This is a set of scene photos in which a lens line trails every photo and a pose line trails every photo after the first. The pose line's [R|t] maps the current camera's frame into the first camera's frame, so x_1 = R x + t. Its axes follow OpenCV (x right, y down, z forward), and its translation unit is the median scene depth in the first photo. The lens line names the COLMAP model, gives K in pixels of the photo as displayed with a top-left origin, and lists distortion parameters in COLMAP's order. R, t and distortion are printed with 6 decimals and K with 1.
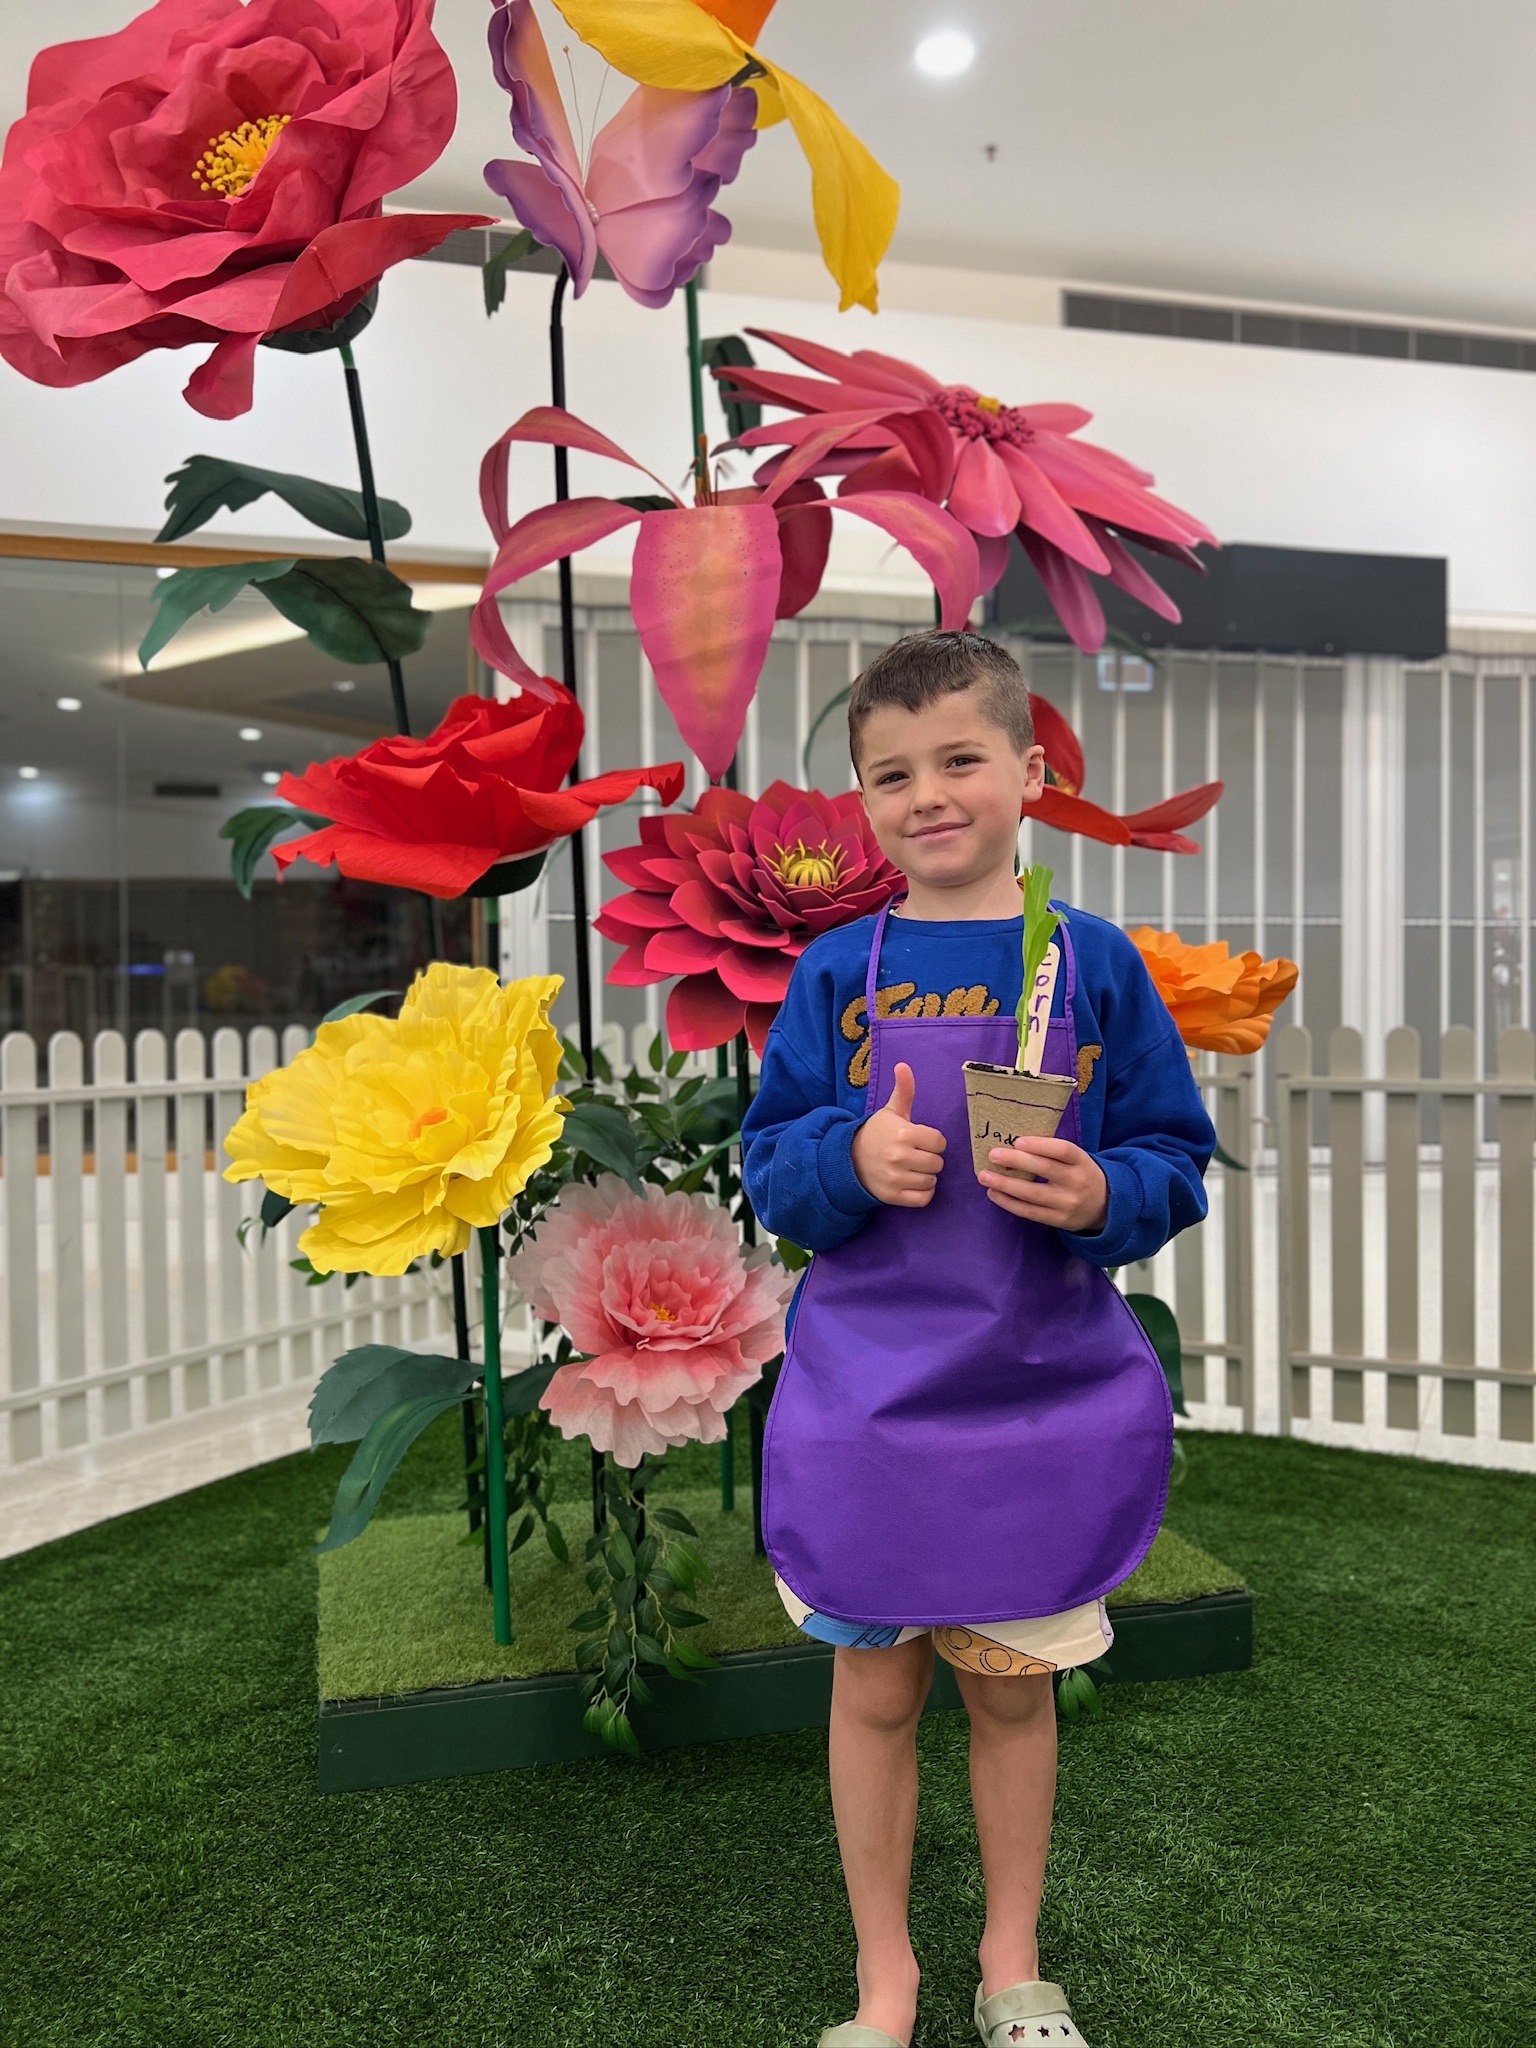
lens RADIAL K [[1565.0, 0, 763.9], [0, 1565.0, 1002.5], [0, 0, 1]] dist [0.051805, -0.065795]
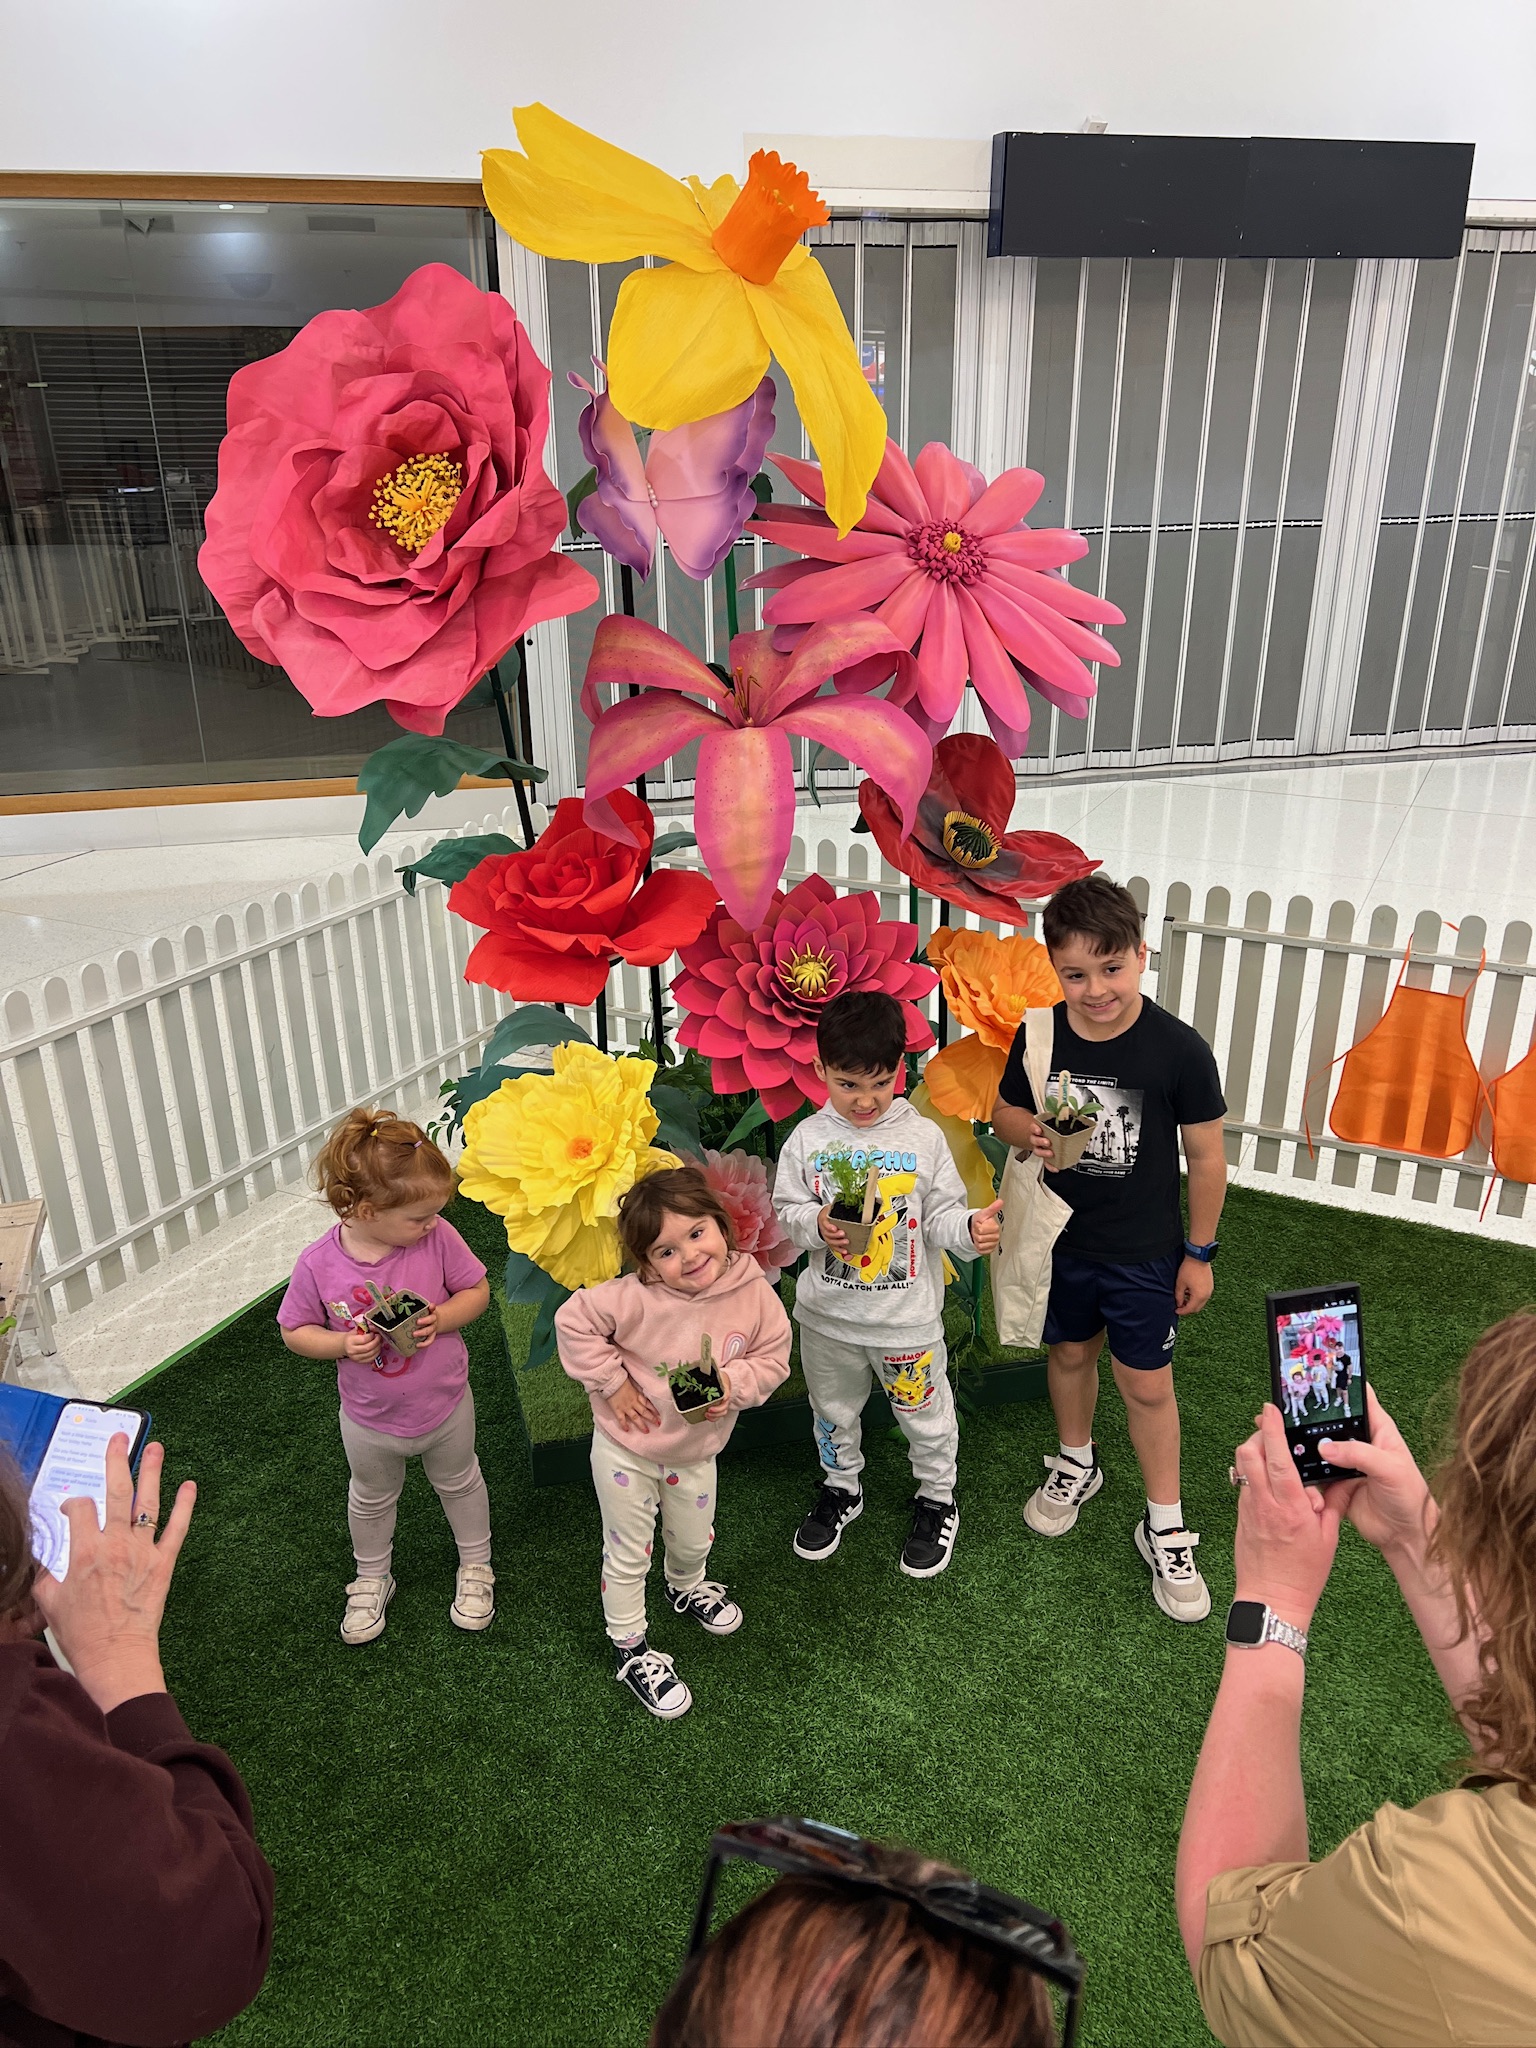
lens RADIAL K [[1565.0, 0, 777.6], [0, 1565.0, 1026.5], [0, 0, 1]] dist [0.051805, -0.065795]
pose [[0.999977, -0.003523, 0.005822, -0.013884], [0.001126, 0.929423, 0.369014, -0.615233], [-0.006711, -0.368999, 0.929406, -0.447040]]
